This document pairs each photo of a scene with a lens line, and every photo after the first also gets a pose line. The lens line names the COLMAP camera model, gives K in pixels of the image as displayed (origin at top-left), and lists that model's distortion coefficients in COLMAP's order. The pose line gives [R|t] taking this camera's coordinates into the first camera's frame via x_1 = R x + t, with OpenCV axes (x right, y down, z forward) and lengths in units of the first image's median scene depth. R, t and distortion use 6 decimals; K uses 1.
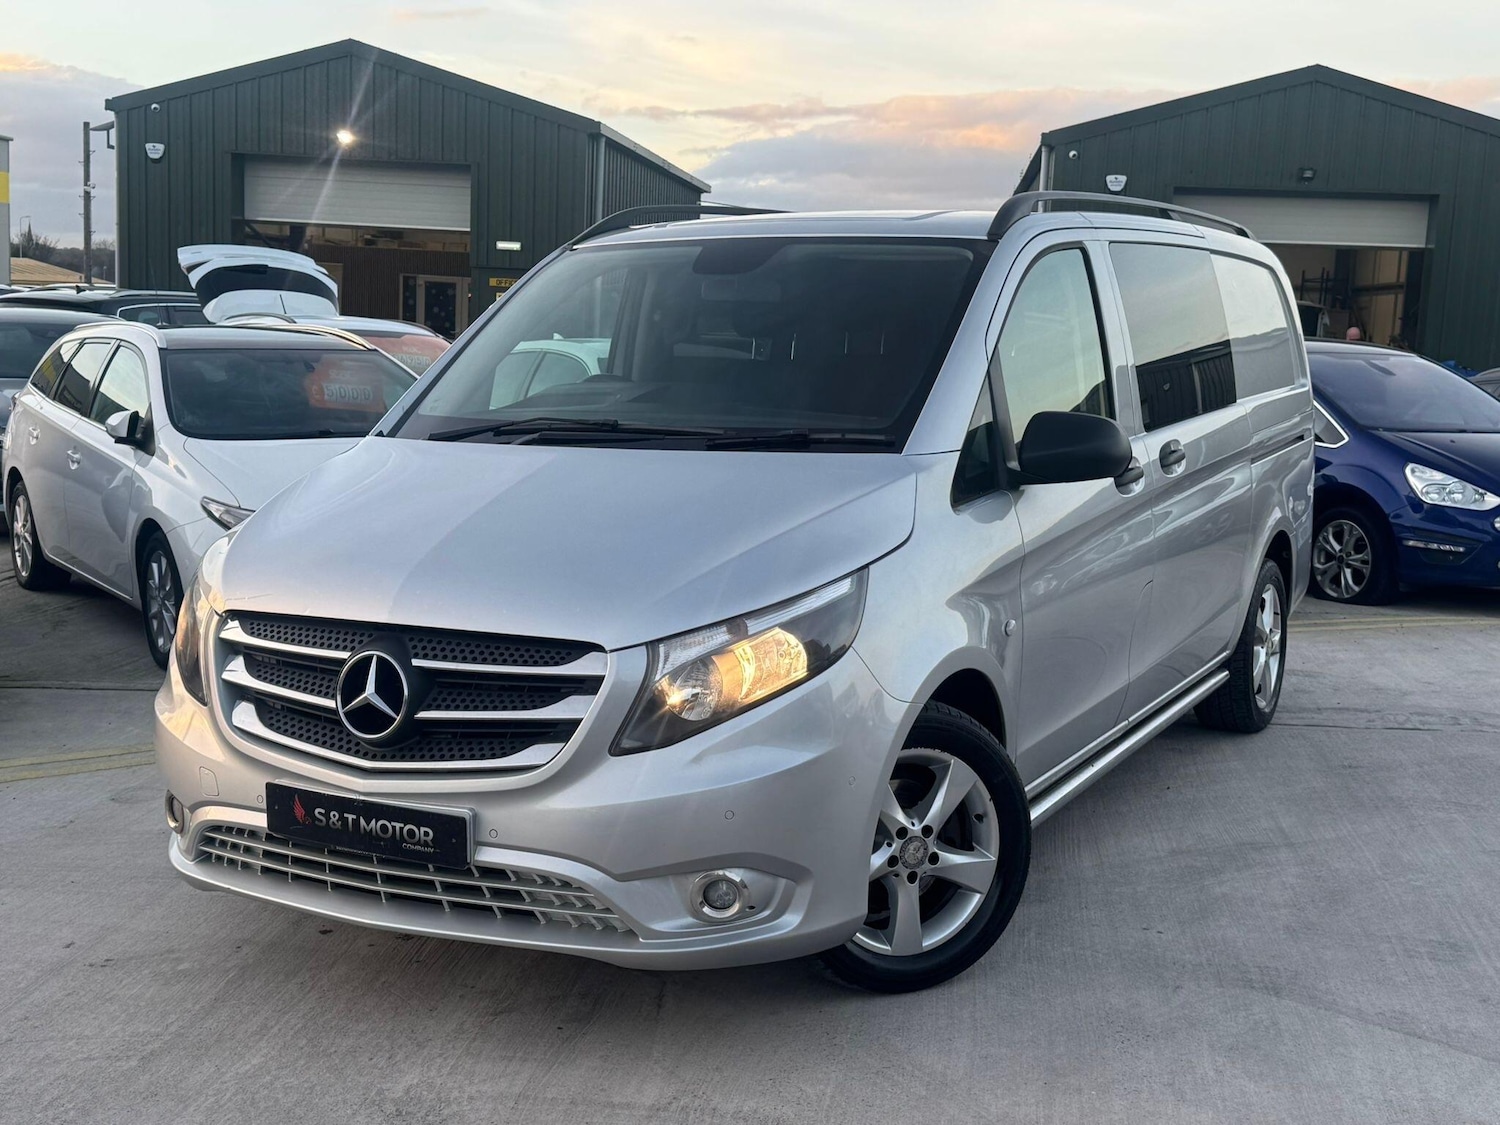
lens RADIAL K [[1829.8, 0, 750.0], [0, 1829.8, 562.5], [0, 0, 1]] dist [0.227434, -0.544734]
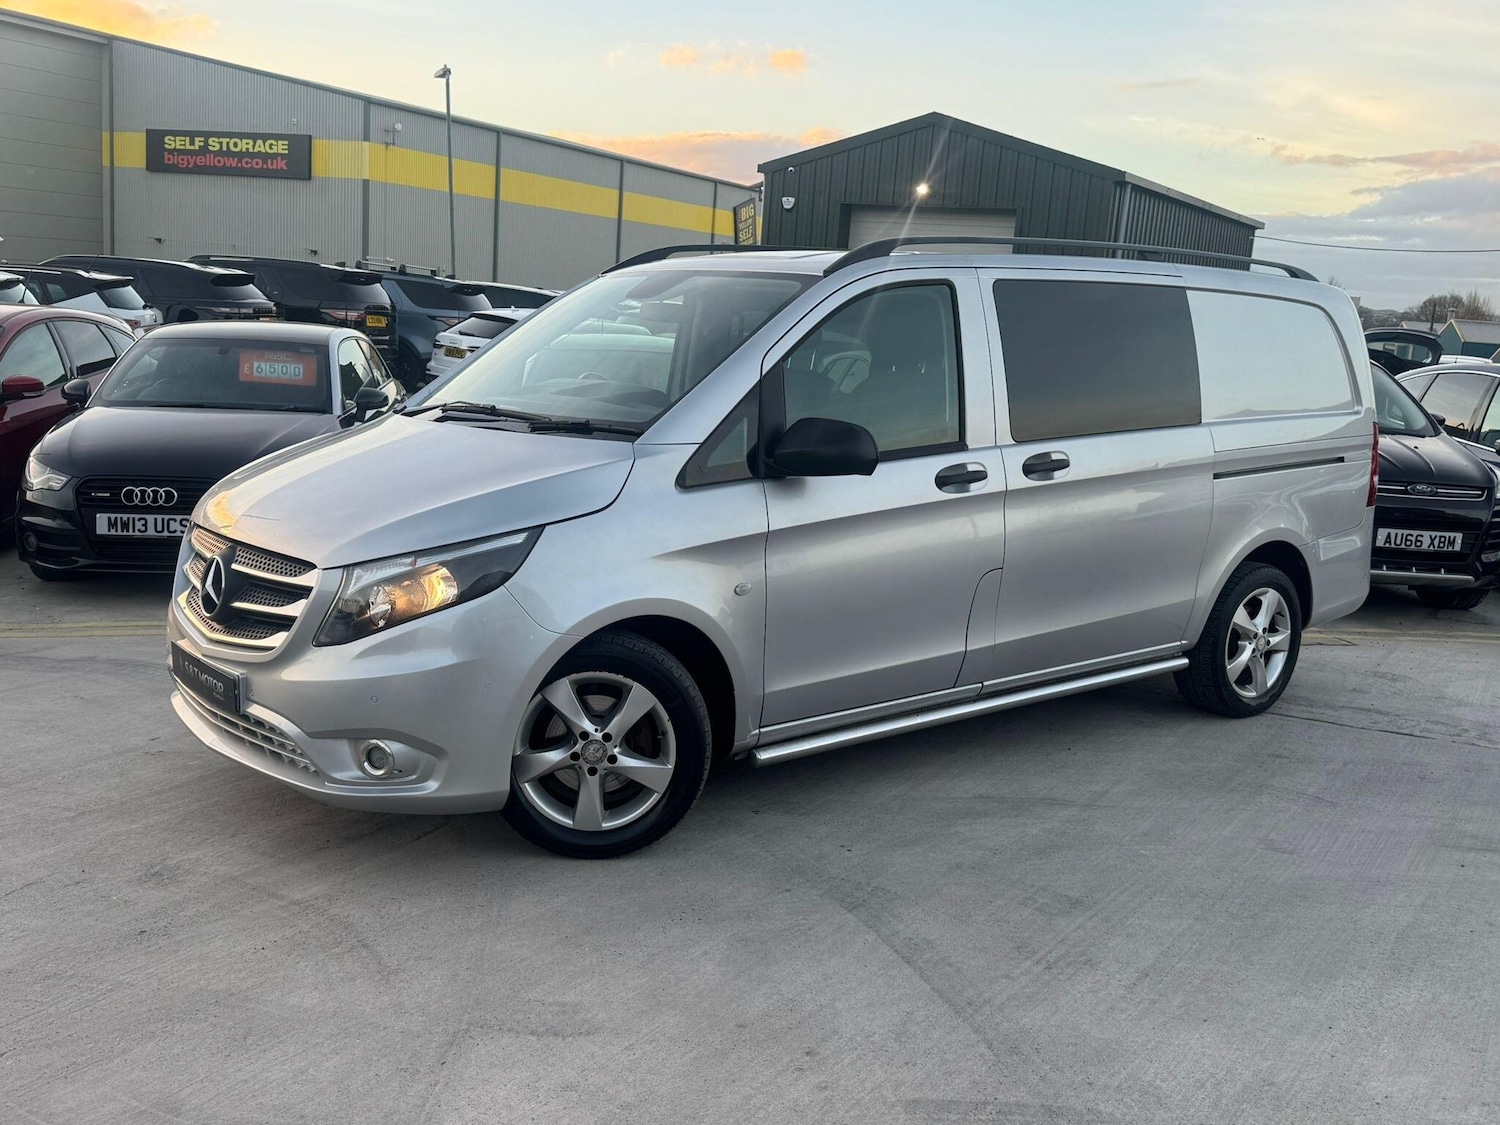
lens RADIAL K [[1456.3, 0, 757.7], [0, 1456.3, 556.5], [0, 0, 1]] dist [0.160534, -0.325261]
pose [[0.920321, 0.089742, -0.380731, 0.567049], [-0.081930, 0.995962, 0.036714, -0.024795], [0.382488, -0.002596, 0.923957, 0.104213]]
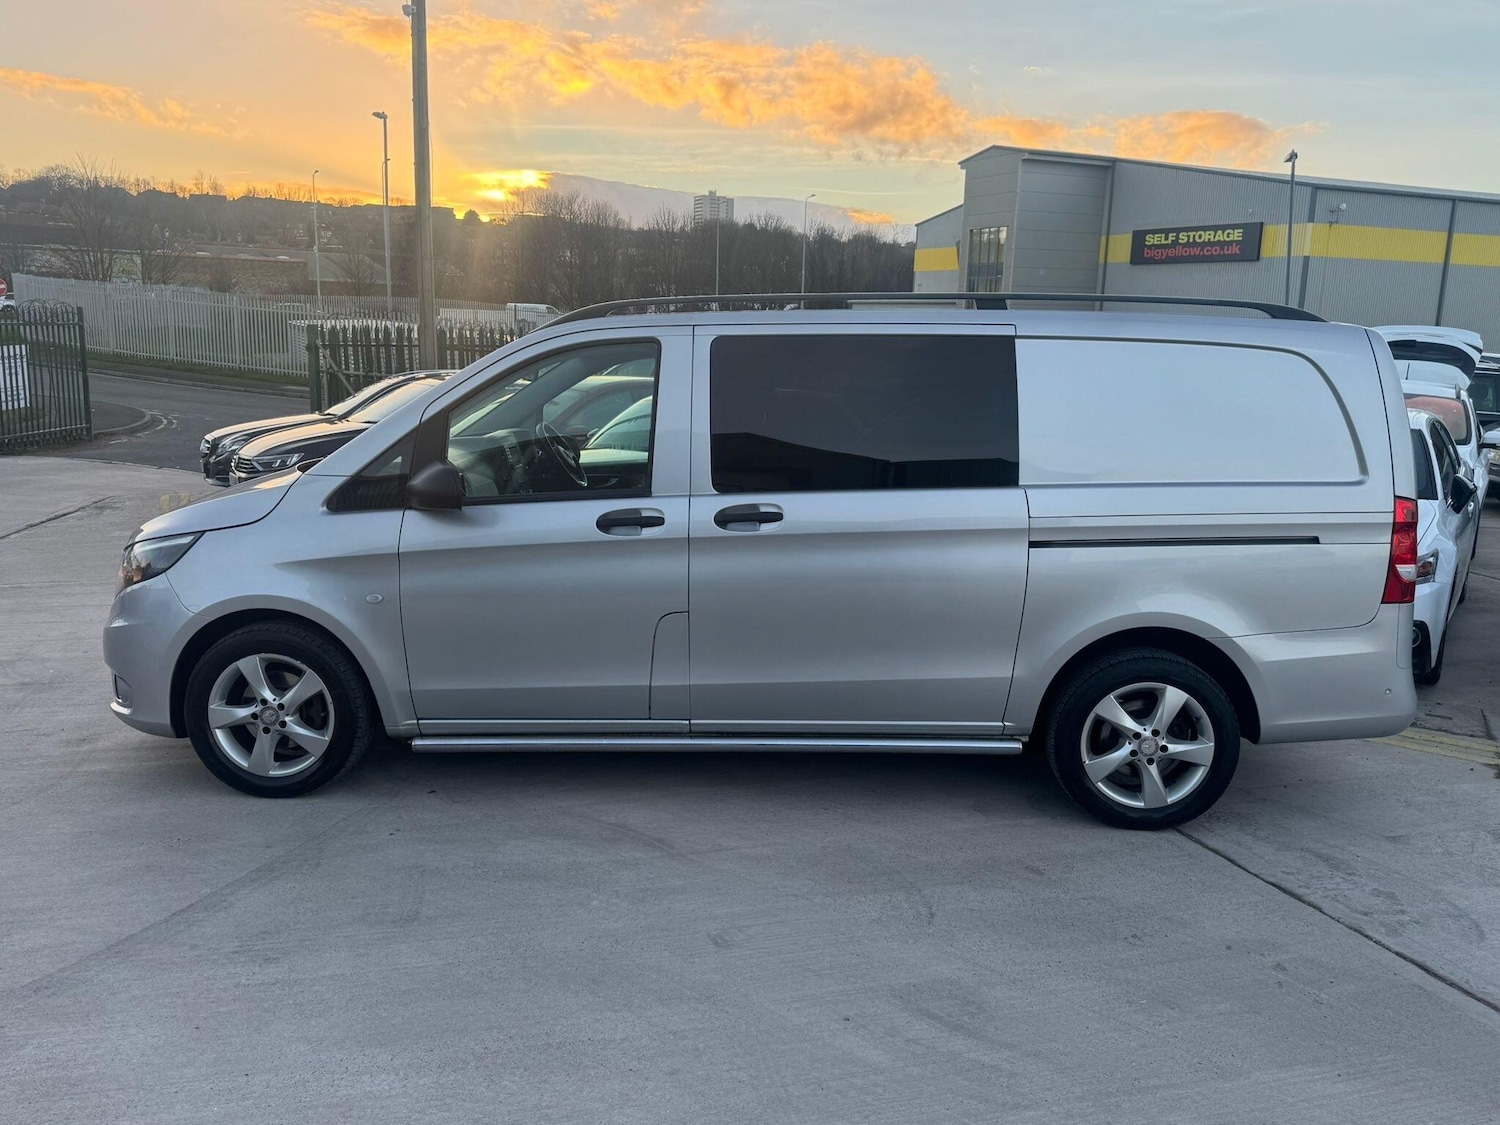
lens RADIAL K [[1228.4, 0, 786.9], [0, 1228.4, 545.1], [0, 0, 1]] dist [0.034229, -0.008289]
pose [[0.441138, 0.138390, -0.886705, 1.268025], [-0.130633, 0.987417, 0.089118, -0.151437], [0.887881, 0.076519, 0.453666, 0.912344]]
